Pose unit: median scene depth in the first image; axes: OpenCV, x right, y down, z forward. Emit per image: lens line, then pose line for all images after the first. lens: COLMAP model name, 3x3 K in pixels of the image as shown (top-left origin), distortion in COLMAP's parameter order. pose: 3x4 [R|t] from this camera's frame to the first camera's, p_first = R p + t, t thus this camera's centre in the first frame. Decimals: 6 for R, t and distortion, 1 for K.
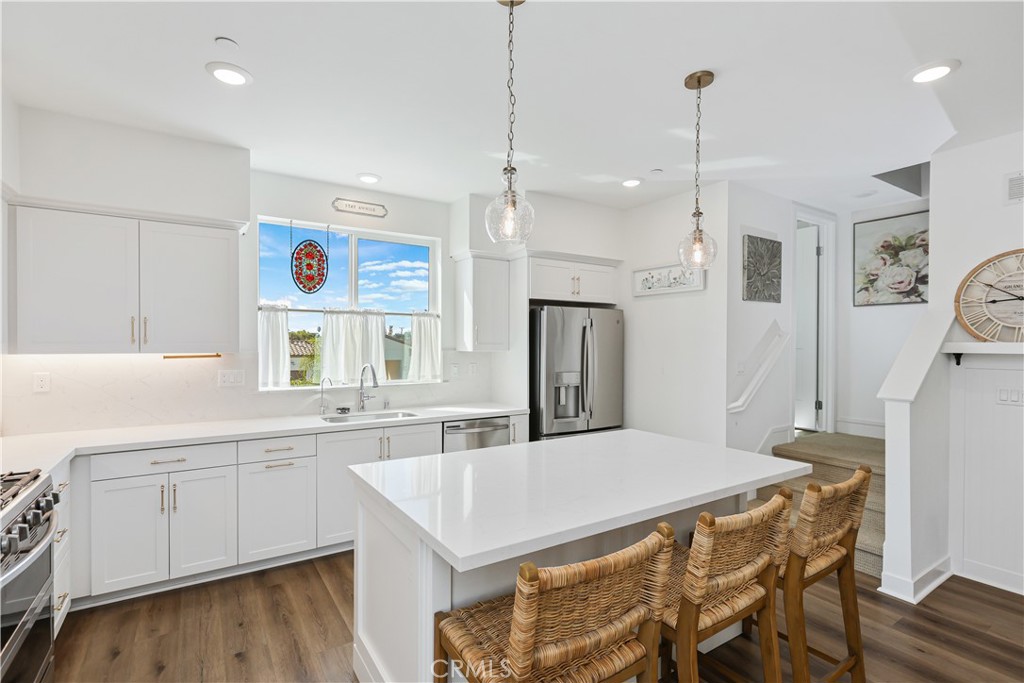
lens RADIAL K [[497.3, 0, 510.4], [0, 497.3, 341.9], [0, 0, 1]] dist [0.012159, -0.001133]
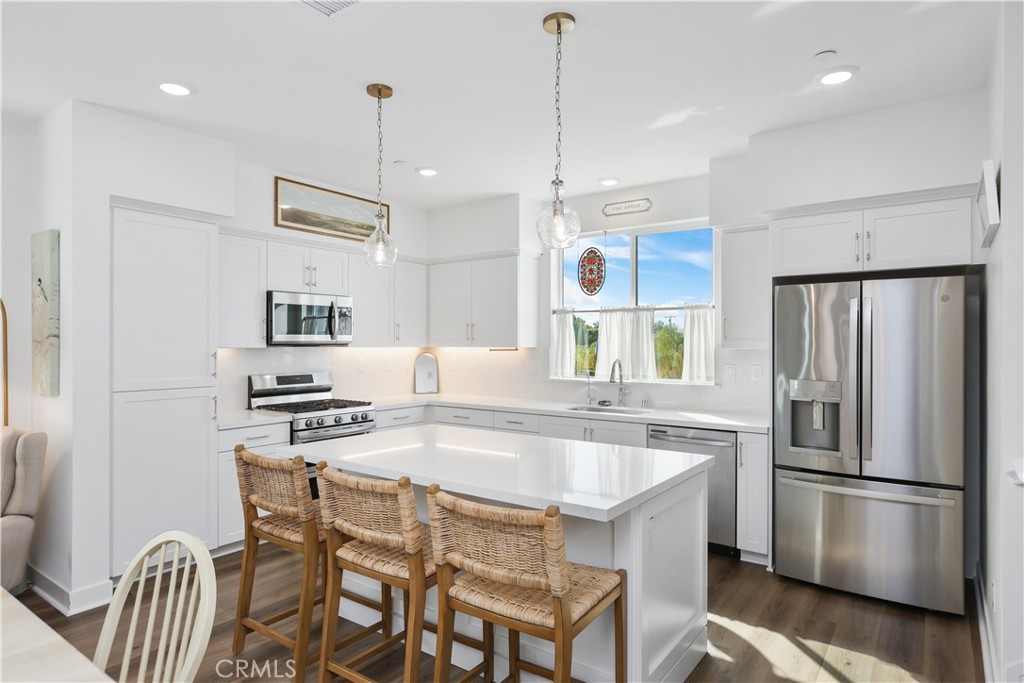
lens RADIAL K [[608.2, 0, 507.8], [0, 608.2, 334.6], [0, 0, 1]] dist [0.004016, 0.000306]
pose [[0.350577, -0.015434, -0.936407, 0.799814], [0.005010, 0.999881, -0.014605, 0.009626], [0.936520, 0.000429, 0.350613, 0.342563]]
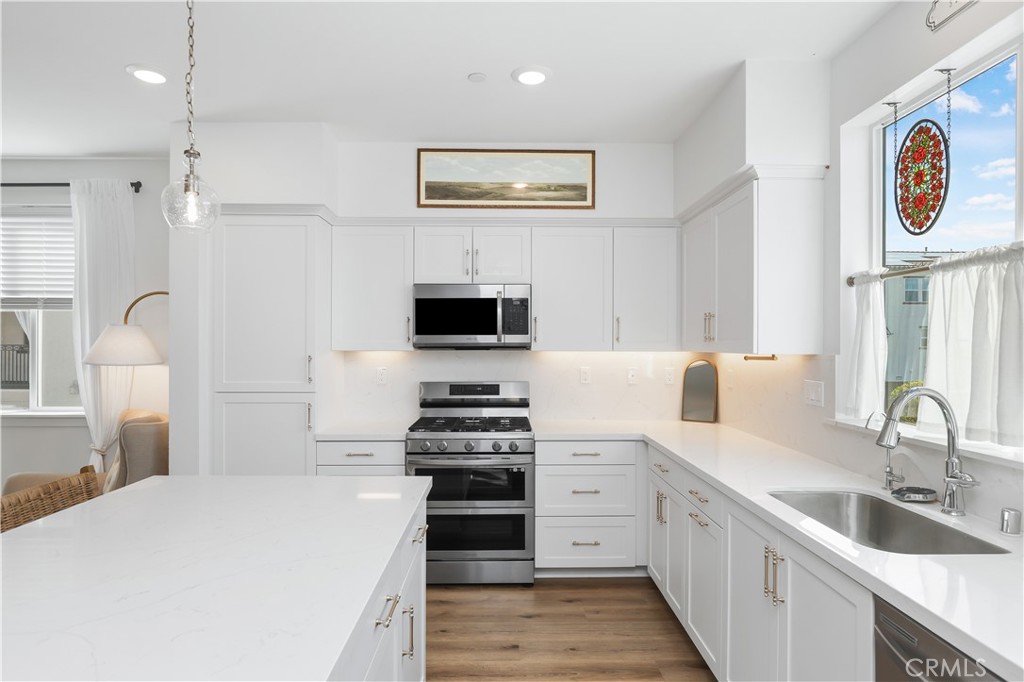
lens RADIAL K [[578.3, 0, 505.7], [0, 578.3, 343.8], [0, 0, 1]] dist [-0.007543, 0.000772]
pose [[-0.541182, -0.004222, -0.840895, 0.268821], [0.001972, 0.999978, -0.006291, 0.009730], [0.840903, -0.005063, -0.541162, 0.955041]]
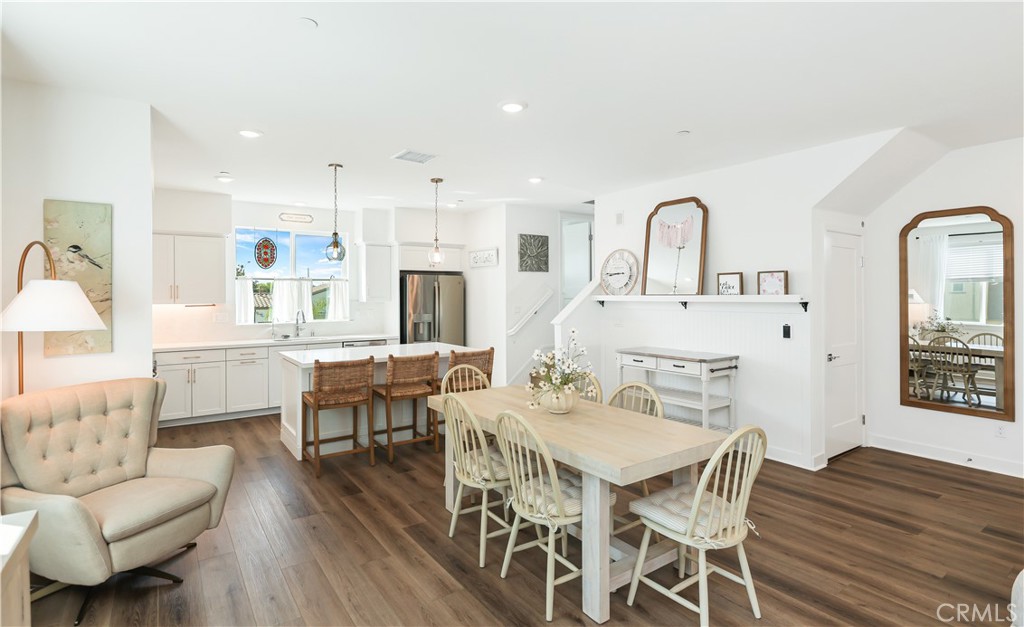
lens RADIAL K [[512.0, 0, 516.7], [0, 512.0, 292.2], [0, 0, 1]] dist [-0.001390, 0.000505]
pose [[0.999349, -0.006643, 0.035455, 0.397225], [0.006546, 0.999975, 0.002853, -0.015710], [-0.035473, -0.002619, 0.999367, -0.792590]]
